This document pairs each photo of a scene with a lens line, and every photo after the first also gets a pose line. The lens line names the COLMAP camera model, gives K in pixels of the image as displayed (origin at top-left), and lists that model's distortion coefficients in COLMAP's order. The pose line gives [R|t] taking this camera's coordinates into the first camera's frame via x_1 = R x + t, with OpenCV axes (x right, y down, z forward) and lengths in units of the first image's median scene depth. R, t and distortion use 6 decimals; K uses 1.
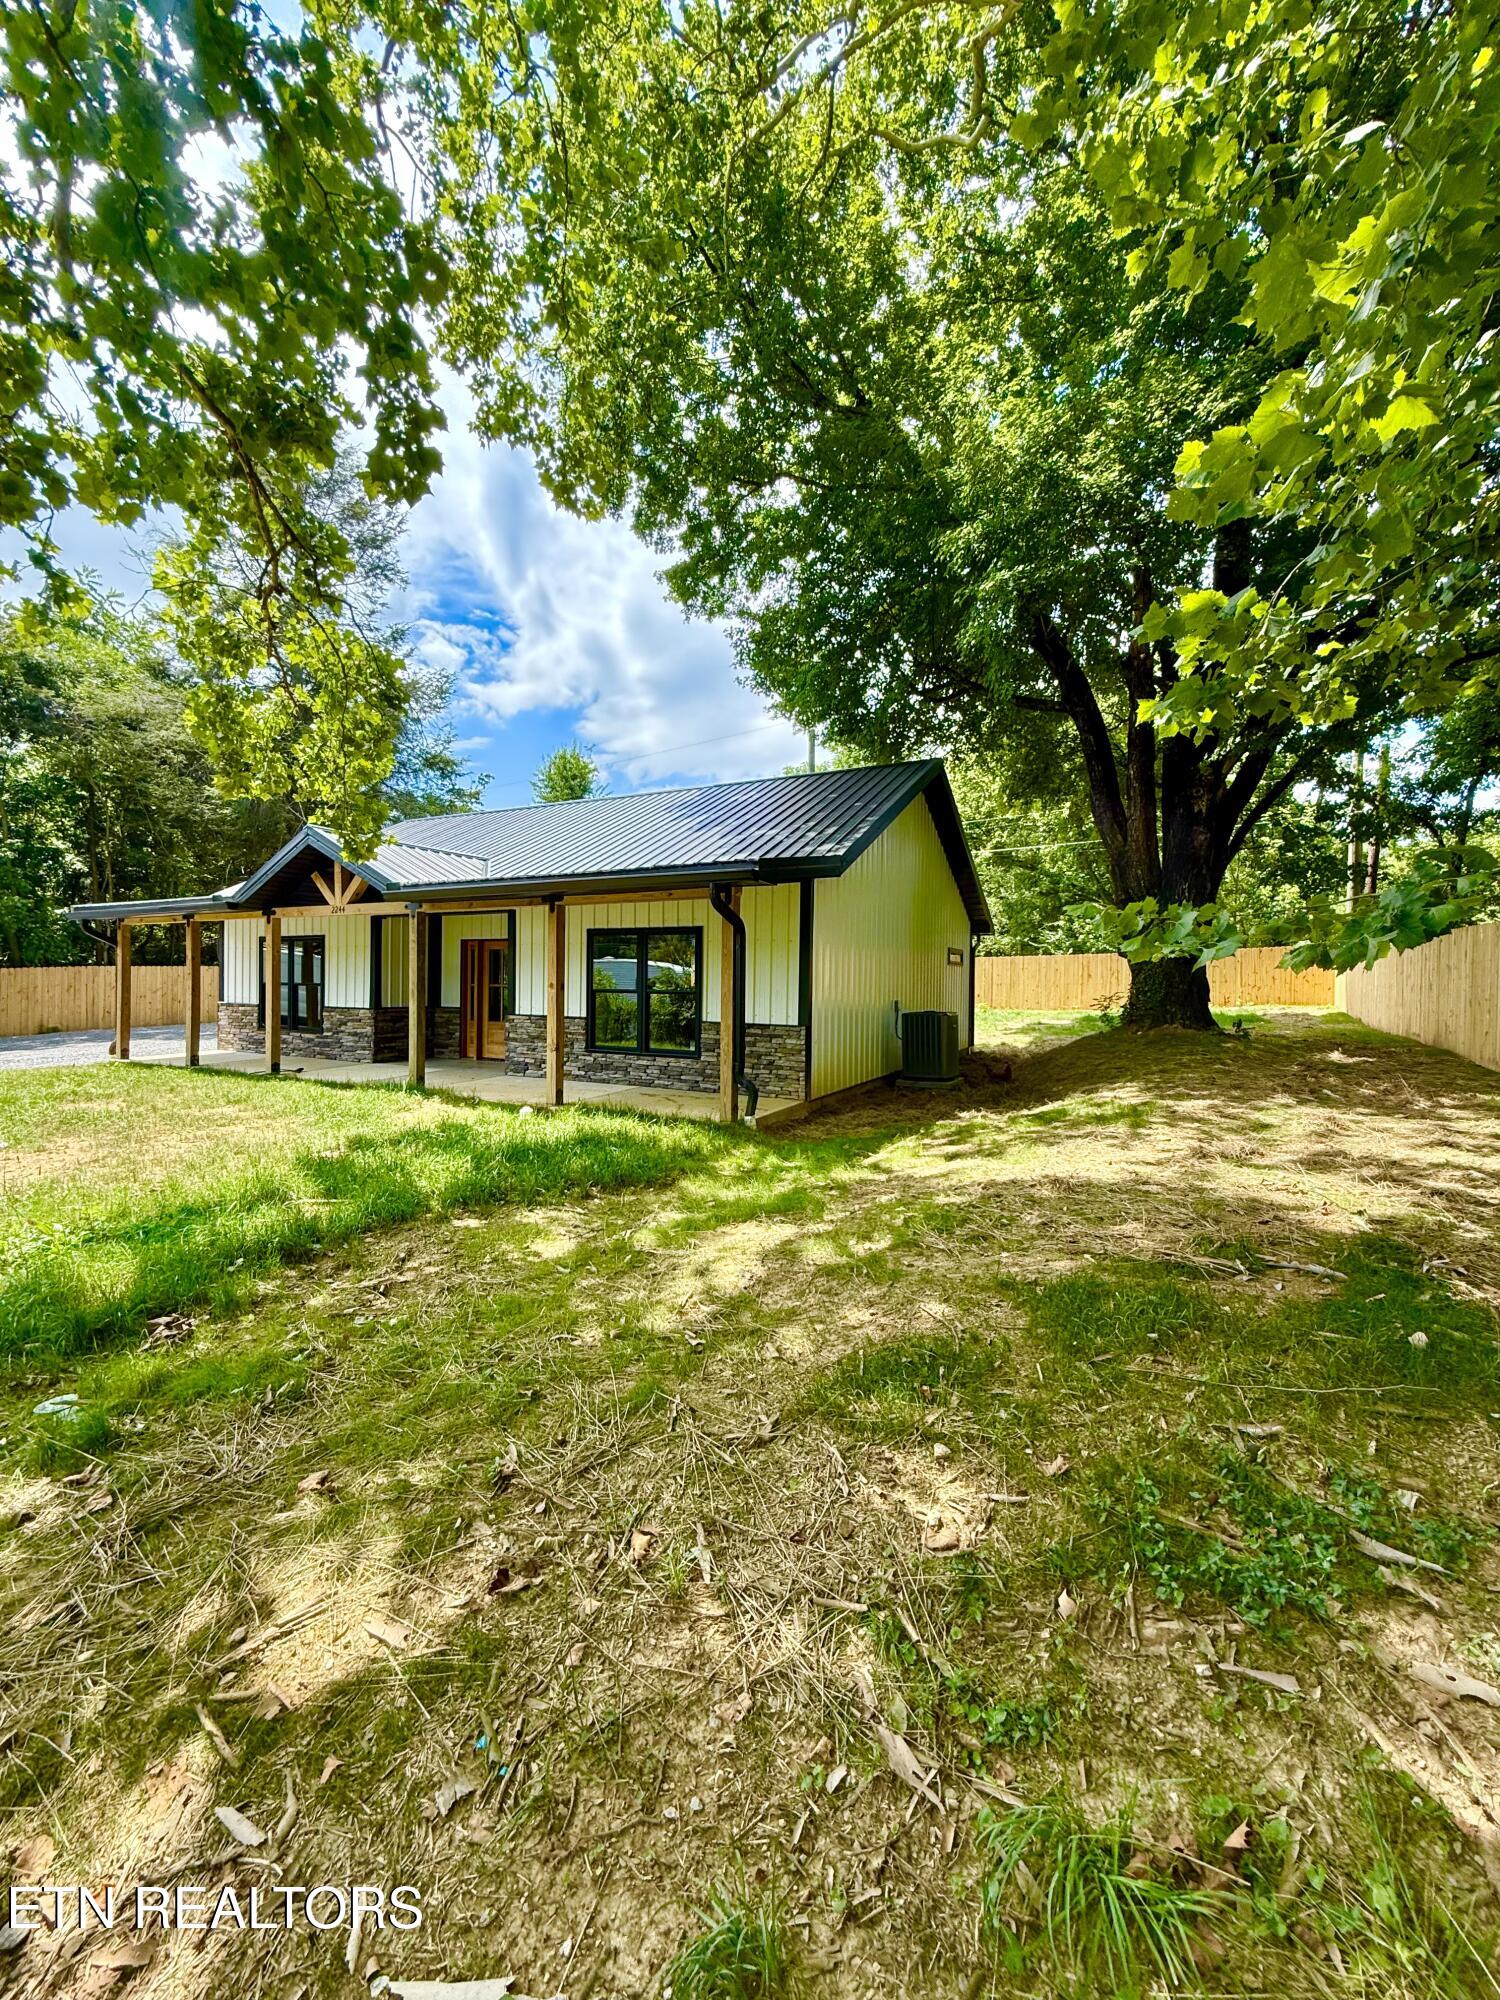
lens RADIAL K [[817.0, 0, 755.9], [0, 817.0, 998.8], [0, 0, 1]] dist [-0.001250, 0.000064]
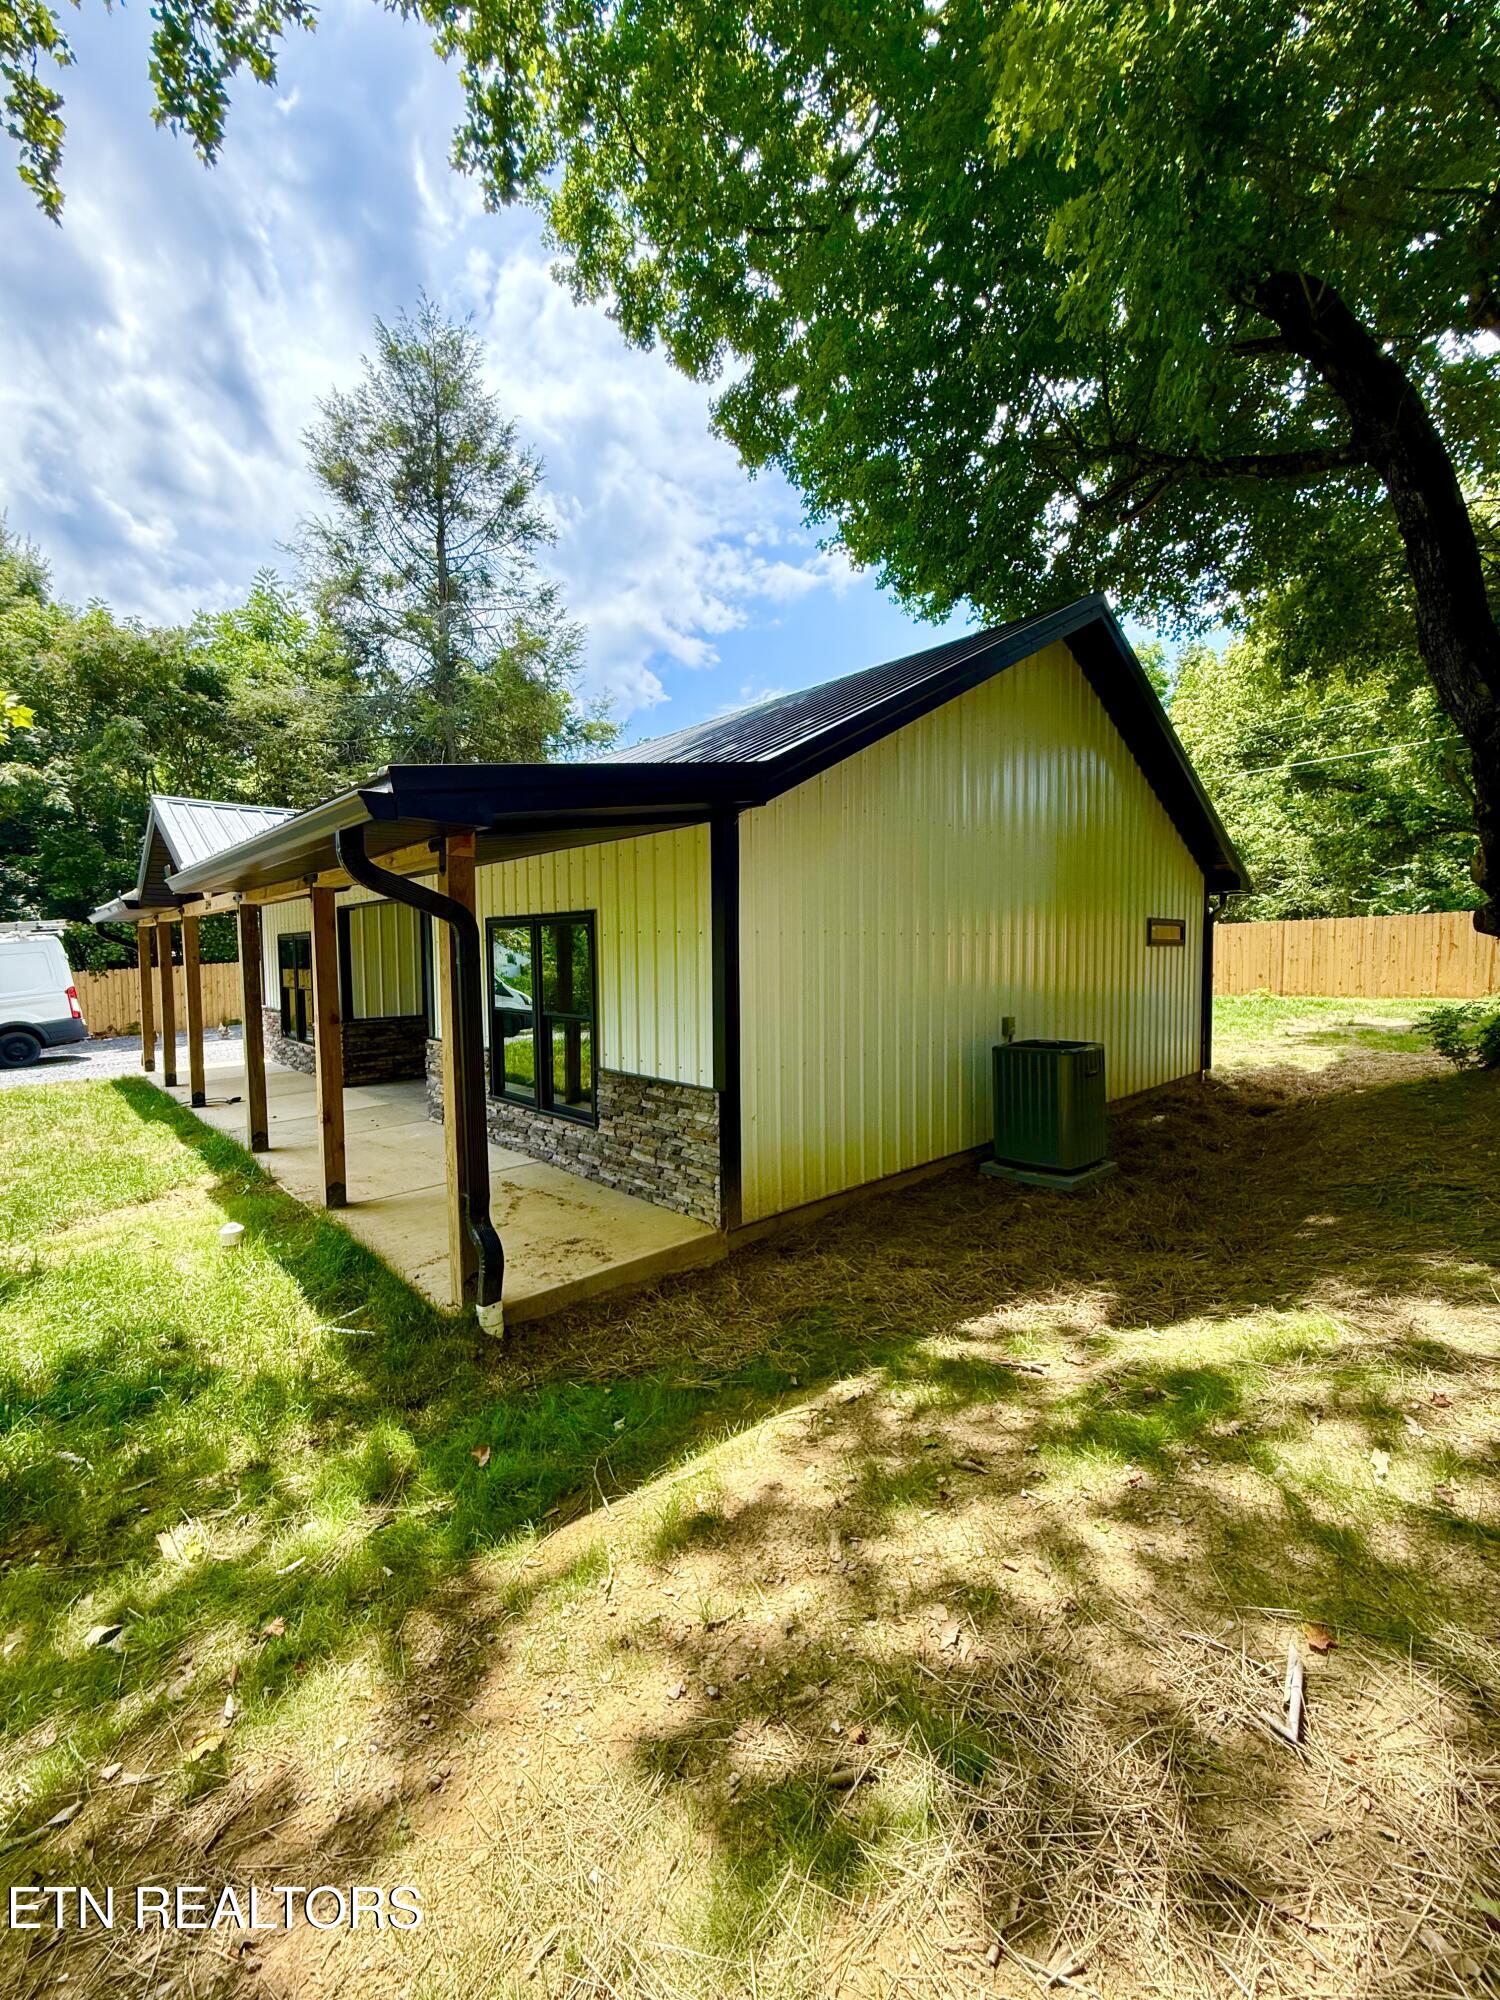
lens RADIAL K [[817.0, 0, 742.1], [0, 817.0, 997.2], [0, 0, 1]] dist [-0.001250, 0.000064]
pose [[0.938049, 0.000263, -0.346502, 0.145809], [0.012928, 0.999277, 0.035757, -0.026966], [0.346261, -0.038021, 0.937368, 0.282808]]
